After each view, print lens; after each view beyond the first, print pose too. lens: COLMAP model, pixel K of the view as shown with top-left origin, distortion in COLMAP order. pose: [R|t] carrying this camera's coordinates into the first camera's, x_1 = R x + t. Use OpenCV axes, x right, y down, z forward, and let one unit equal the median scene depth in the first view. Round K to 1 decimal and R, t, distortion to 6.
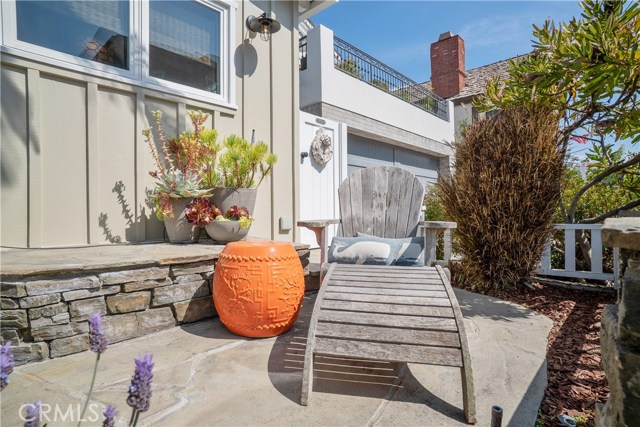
lens RADIAL K [[334.8, 0, 324.0], [0, 334.8, 216.8], [0, 0, 1]] dist [-0.058910, 0.023001]
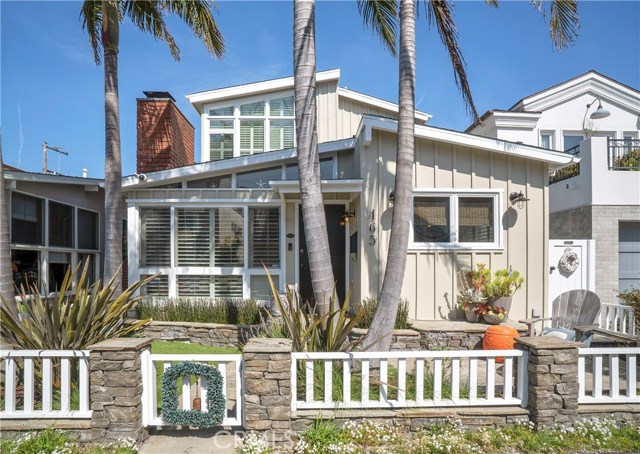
lens RADIAL K [[396.7, 0, 314.5], [0, 396.7, 268.3], [0, 0, 1]] dist [-0.038897, -0.000679]
pose [[0.696622, 0.010117, -0.717367, 0.666555], [-0.010773, 0.999935, 0.003641, -0.257846], [0.717358, 0.005192, 0.696686, -1.478033]]
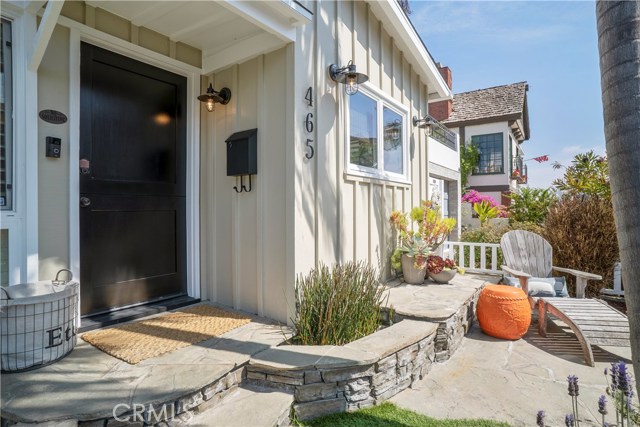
lens RADIAL K [[334.8, 0, 316.7], [0, 334.8, 208.2], [0, 0, 1]] dist [-0.058910, 0.023001]
pose [[0.993288, 0.001072, 0.115665, -0.982048], [0.000744, 0.999877, -0.015657, -0.233227], [-0.115668, 0.015638, 0.993165, -0.478794]]
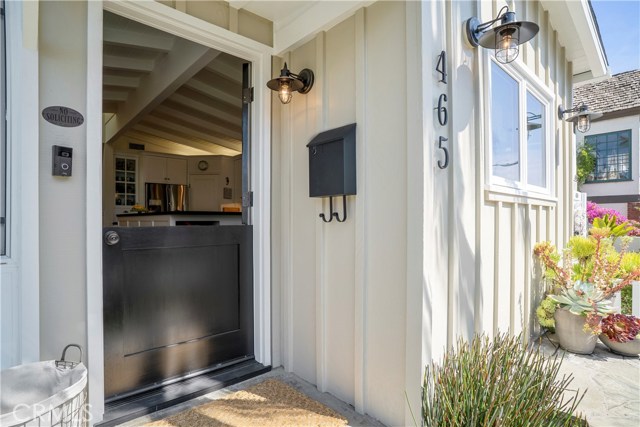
lens RADIAL K [[334.8, 0, 319.4], [0, 334.8, 221.0], [0, 0, 1]] dist [-0.058910, 0.023001]
pose [[0.996311, 0.004073, -0.085724, -1.062173], [-0.004751, 0.999959, -0.007710, -0.297527], [0.085689, 0.008089, 0.996289, -0.095395]]
